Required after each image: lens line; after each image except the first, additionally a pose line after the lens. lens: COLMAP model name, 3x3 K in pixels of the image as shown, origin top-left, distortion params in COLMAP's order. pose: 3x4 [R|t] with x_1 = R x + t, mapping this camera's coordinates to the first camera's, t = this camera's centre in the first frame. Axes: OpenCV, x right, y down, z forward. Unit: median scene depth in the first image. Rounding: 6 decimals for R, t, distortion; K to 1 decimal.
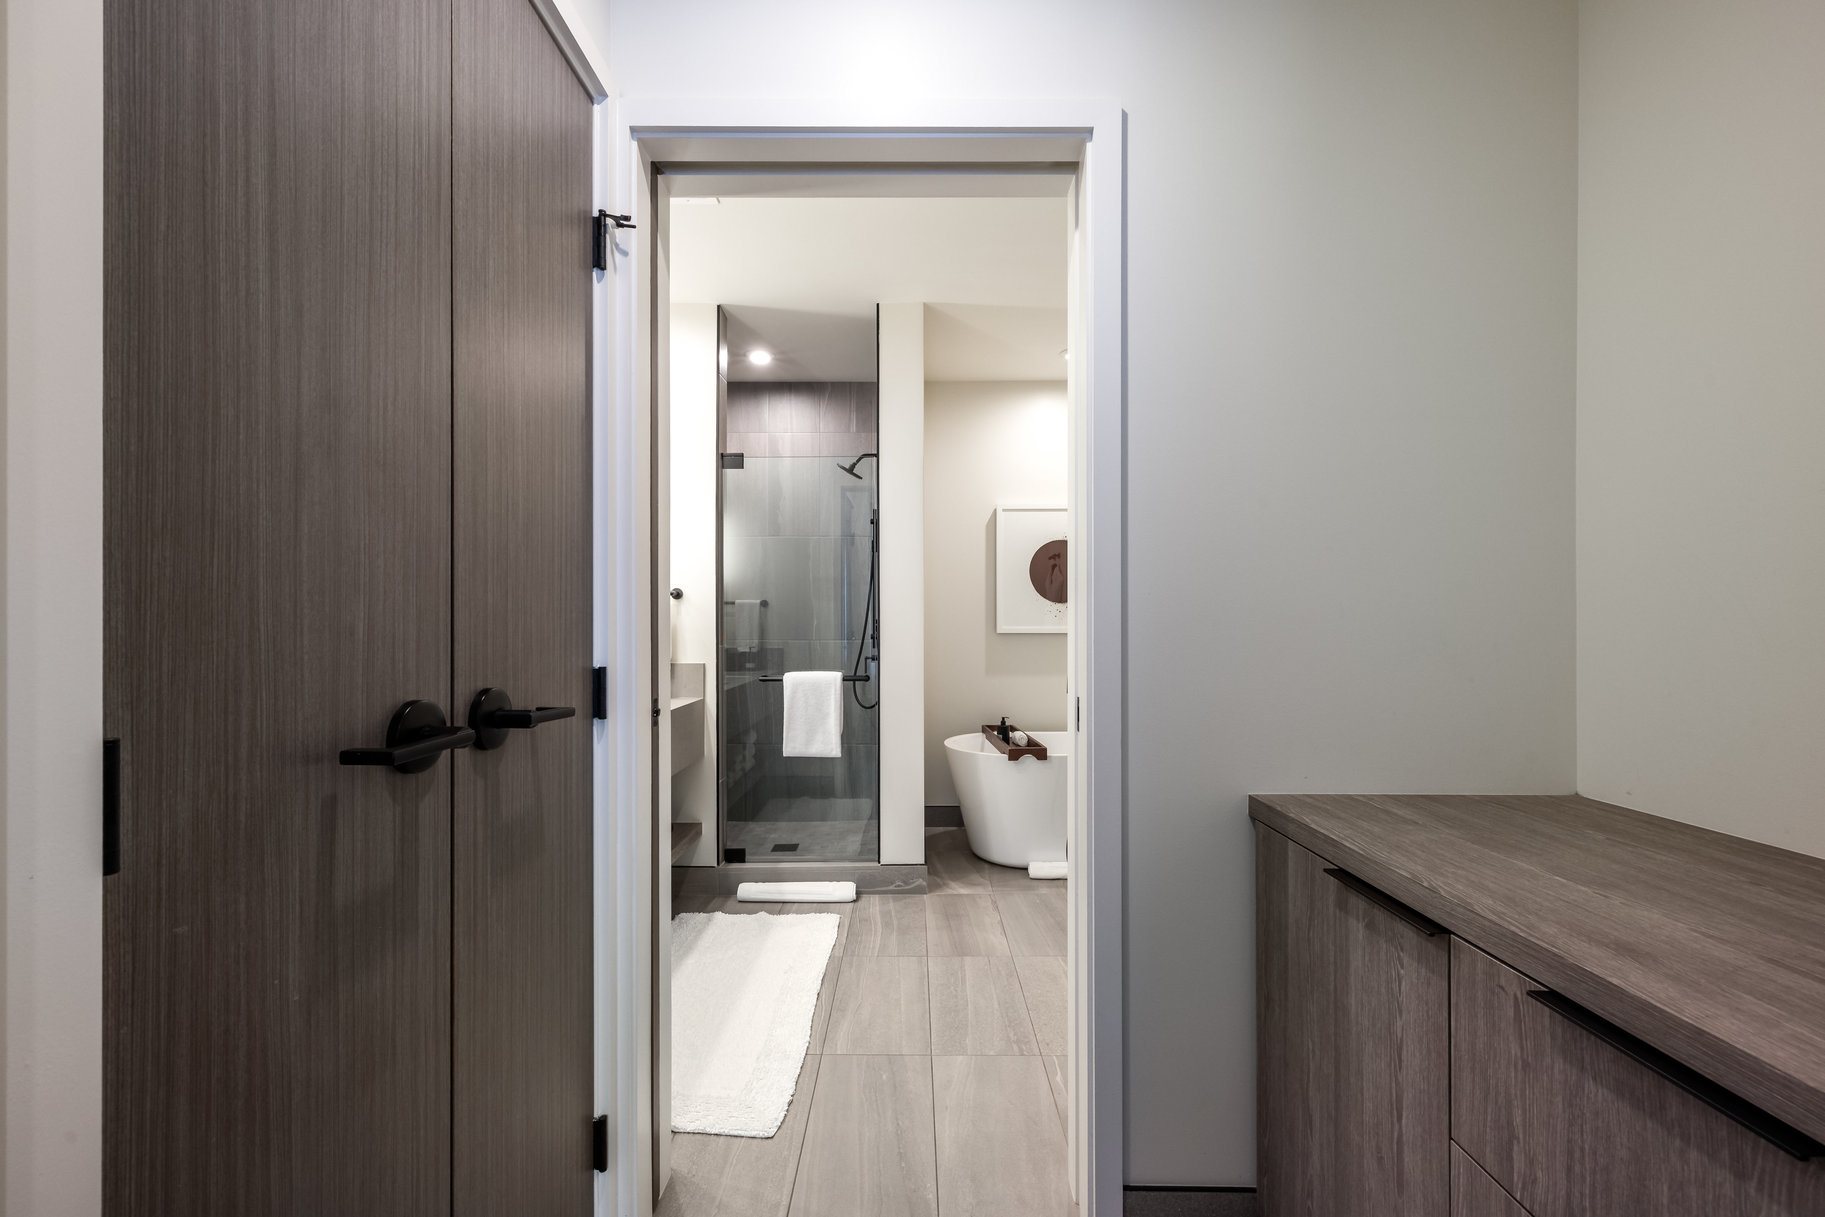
lens RADIAL K [[753.4, 0, 918.9], [0, 753.4, 600.6], [0, 0, 1]] dist [0.007700, -0.000072]
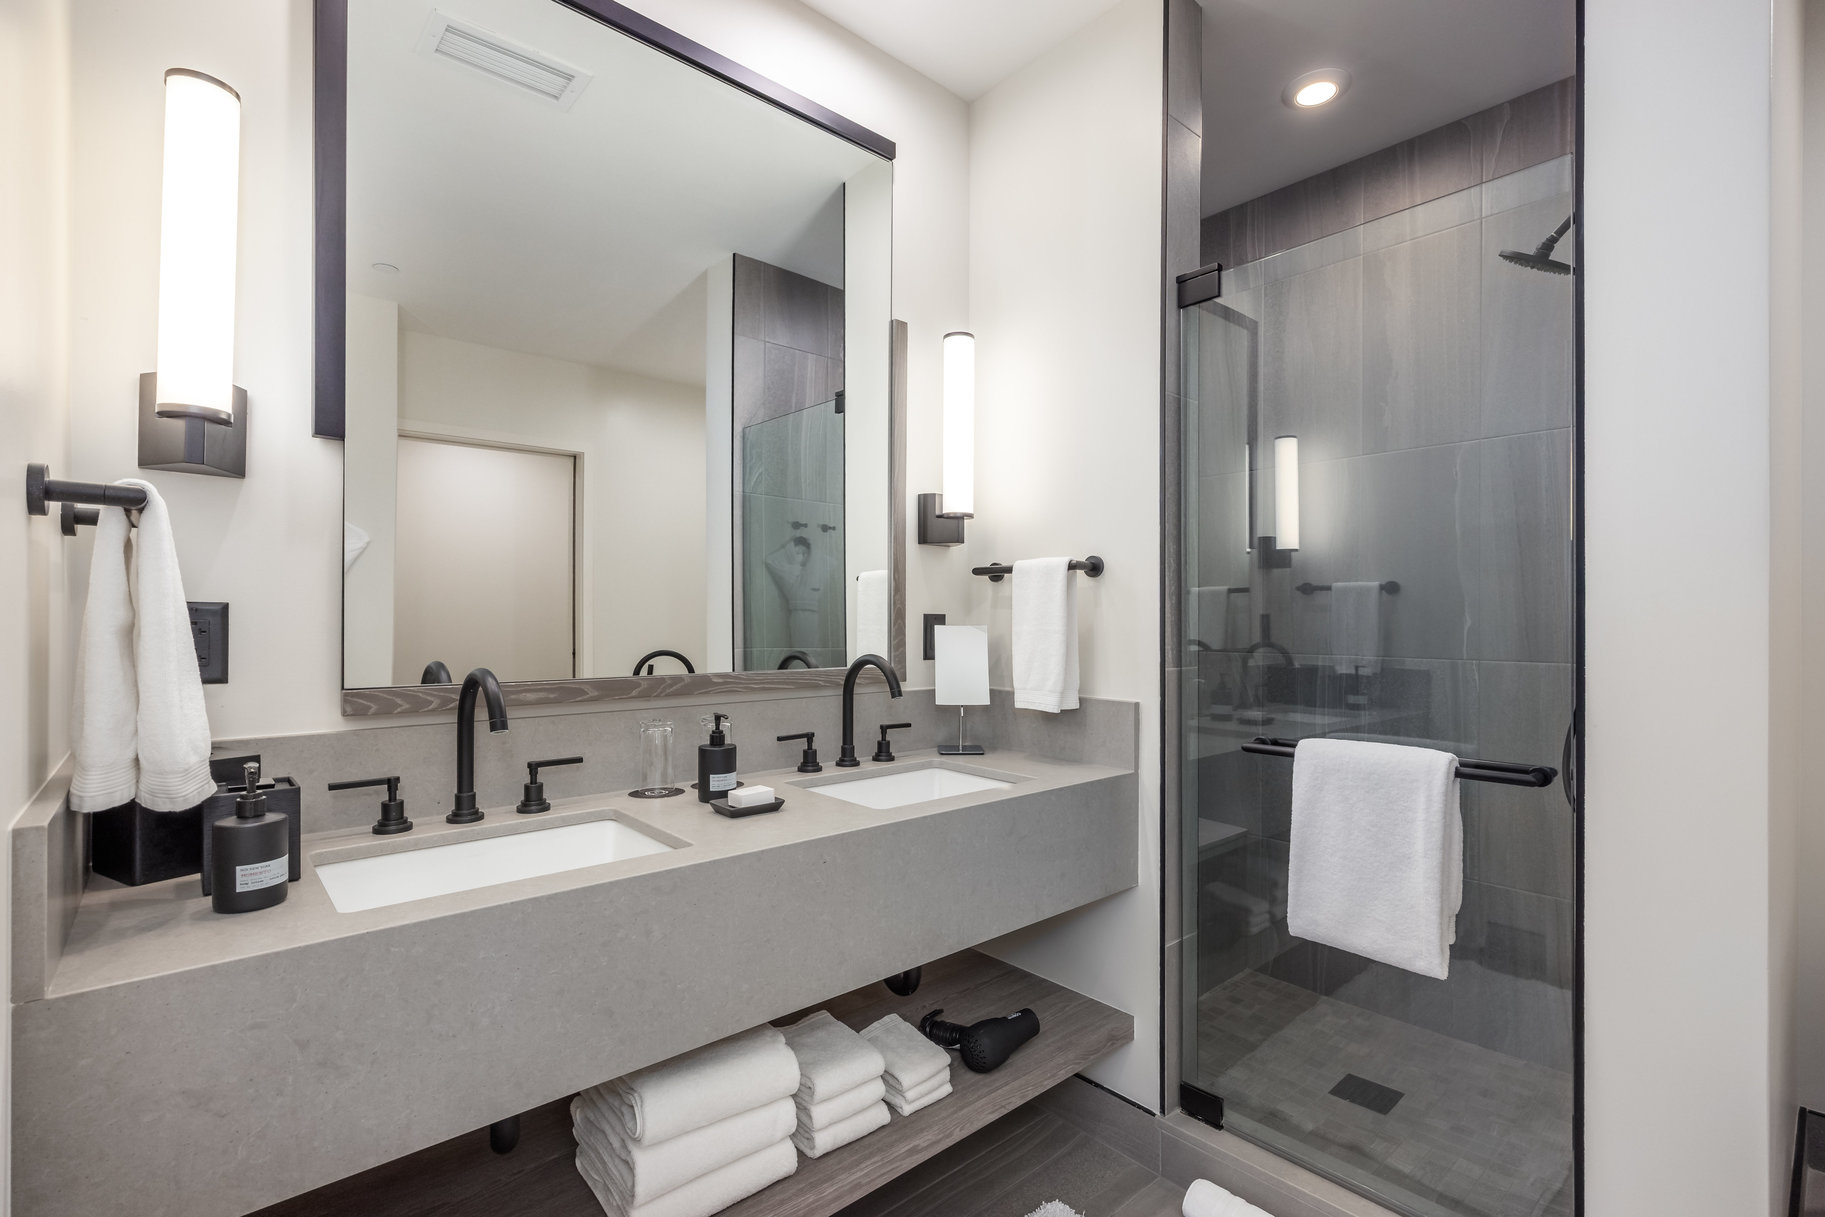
lens RADIAL K [[829.0, 0, 921.4], [0, 829.0, 624.2], [0, 0, 1]] dist [-0.006874, -0.000117]
pose [[0.658303, 0.003325, -0.752746, 0.033989], [0.019537, 0.999578, 0.021500, 0.016335], [0.752499, -0.028860, 0.657960, 0.526075]]
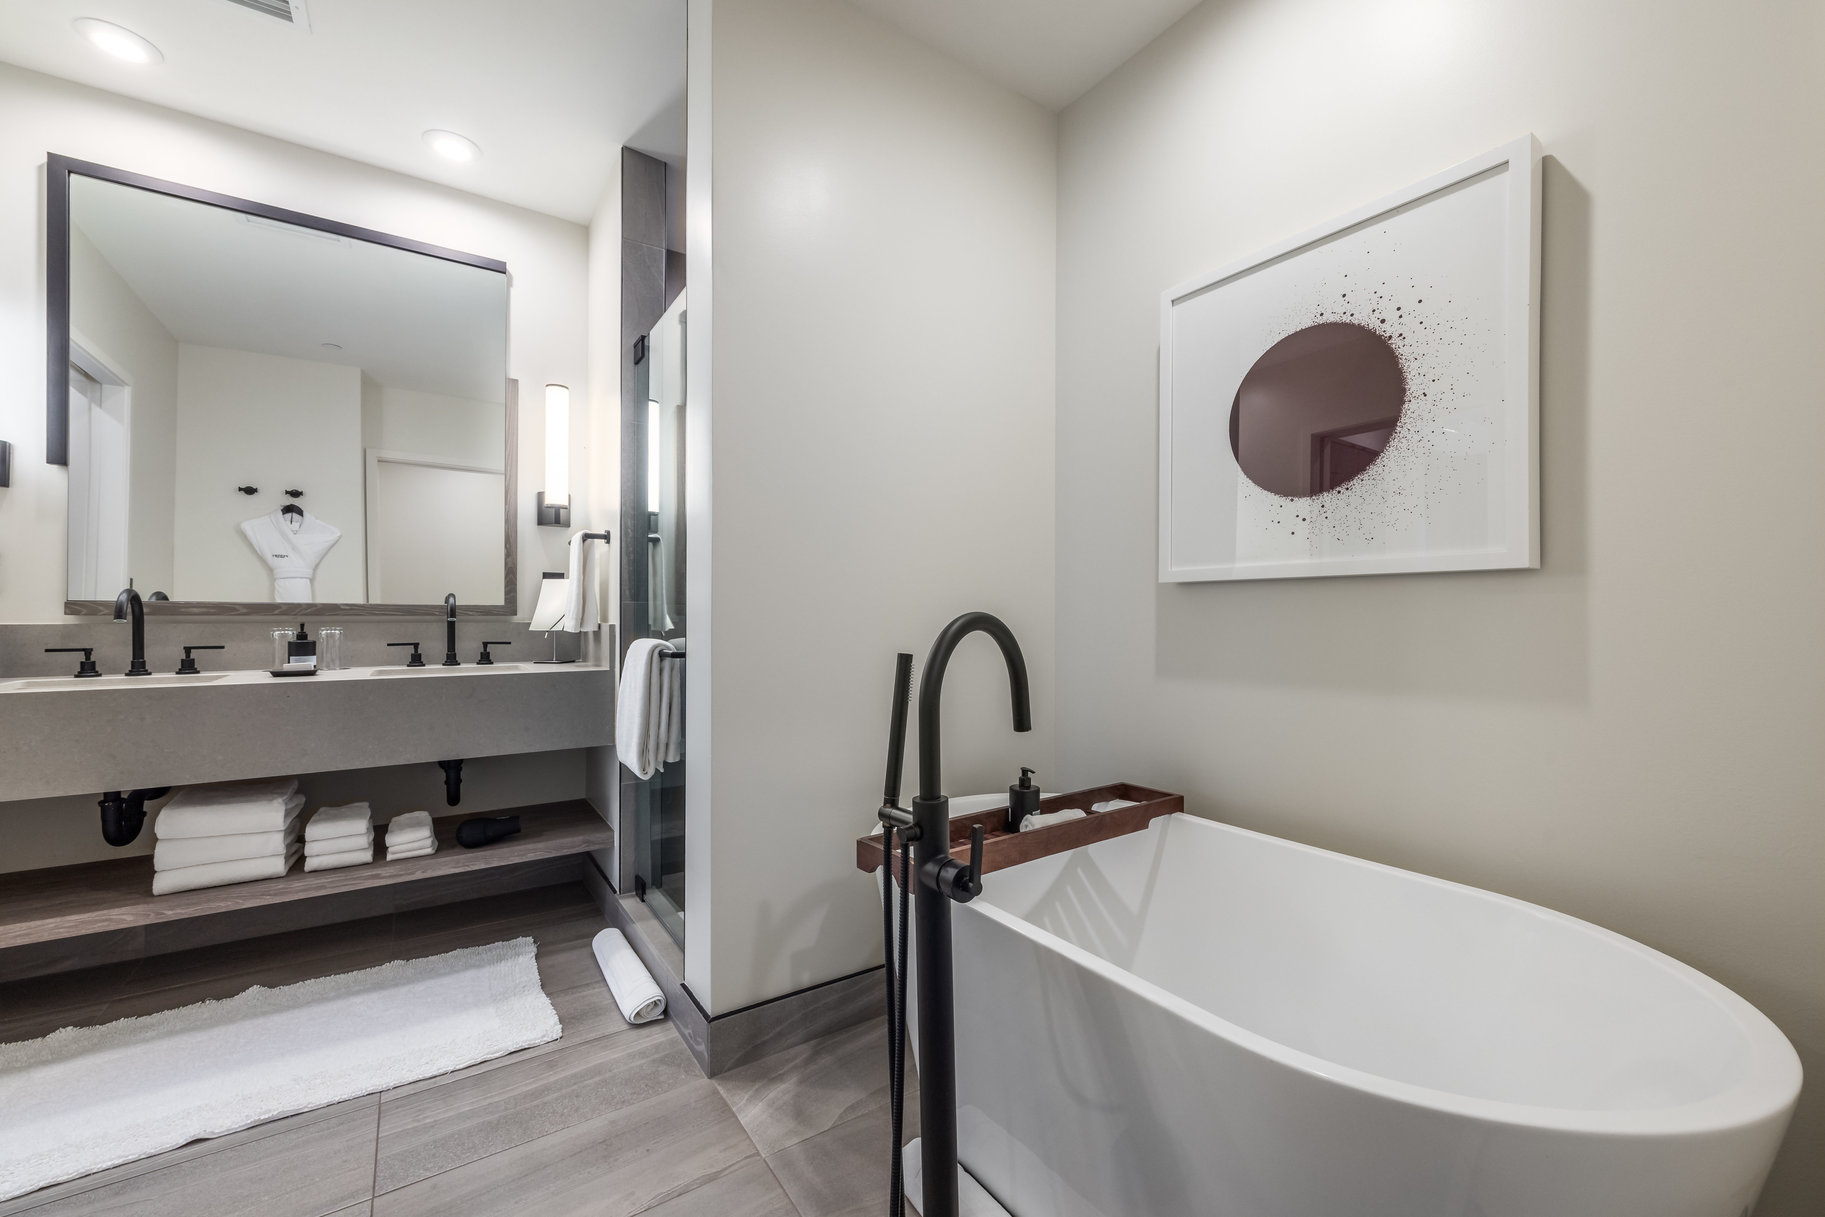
lens RADIAL K [[729.5, 0, 913.3], [0, 729.5, 614.6], [0, 0, 1]] dist [-0.001179, -0.000395]
pose [[0.558929, 0.001266, -0.829215, 0.489569], [0.019930, 0.999689, 0.014960, 0.066668], [0.828976, -0.024888, 0.558730, 0.827429]]
